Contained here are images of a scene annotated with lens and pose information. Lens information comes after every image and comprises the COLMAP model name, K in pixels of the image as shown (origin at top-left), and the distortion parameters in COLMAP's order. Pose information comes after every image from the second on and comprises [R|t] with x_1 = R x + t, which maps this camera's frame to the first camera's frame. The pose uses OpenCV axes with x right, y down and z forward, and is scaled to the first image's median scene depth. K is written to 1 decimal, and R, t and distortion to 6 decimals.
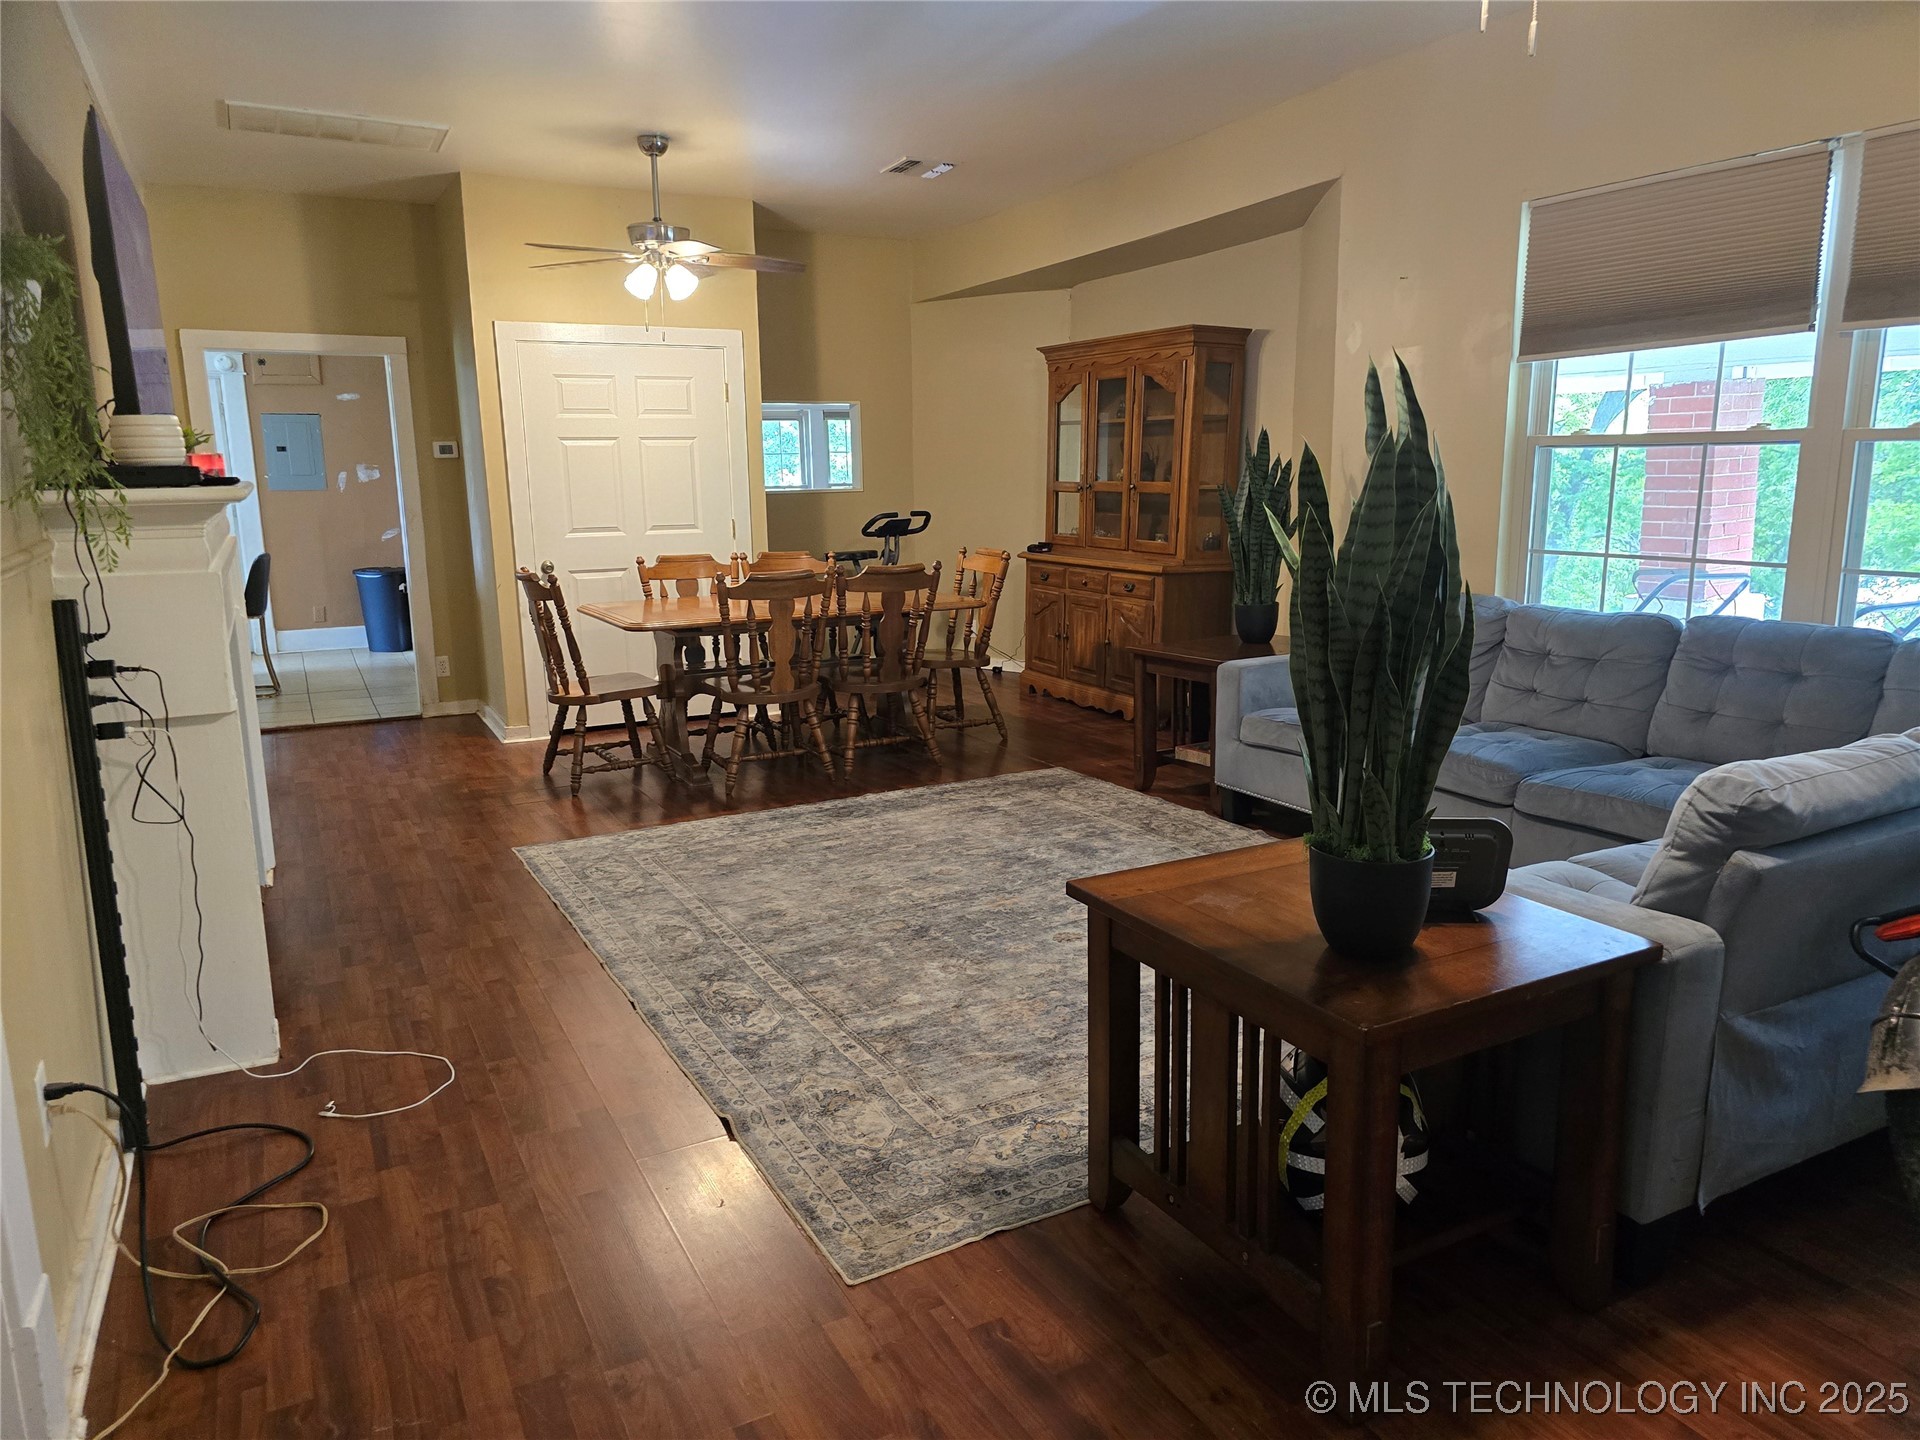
lens RADIAL K [[1312.0, 0, 956.5], [0, 1312.0, 721.4], [0, 0, 1]] dist [0.041965, -0.036547]
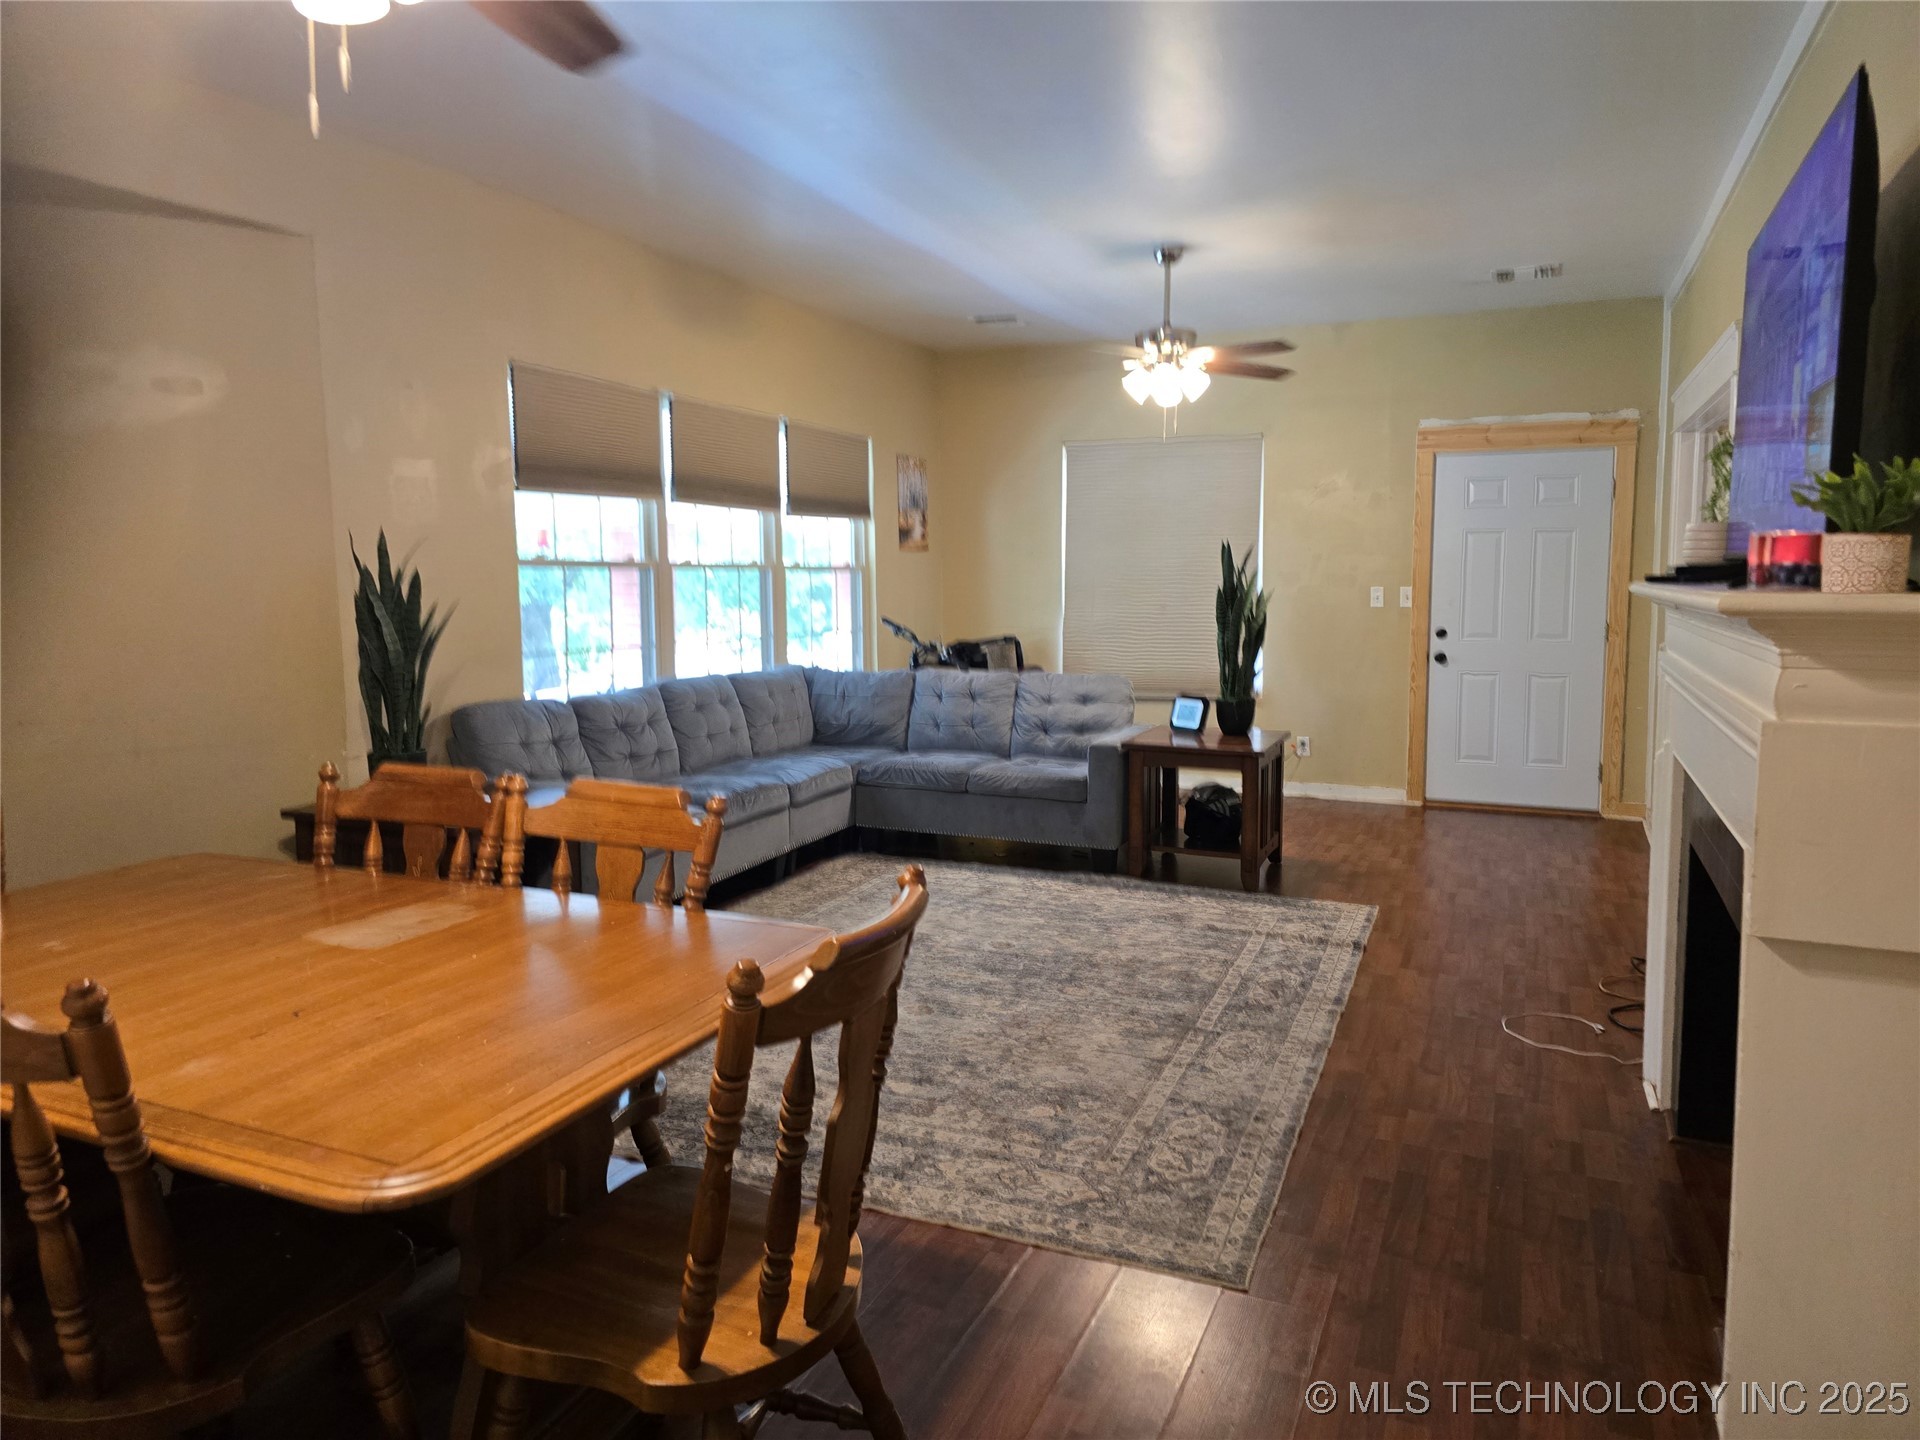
lens RADIAL K [[1312.0, 0, 951.6], [0, 1312.0, 713.6], [0, 0, 1]] dist [0.041965, -0.036547]
pose [[-0.627794, -0.069534, 0.775268, -0.780117], [0.163162, 0.962118, 0.218418, -0.306323], [-0.761087, 0.263616, -0.592667, 1.595628]]
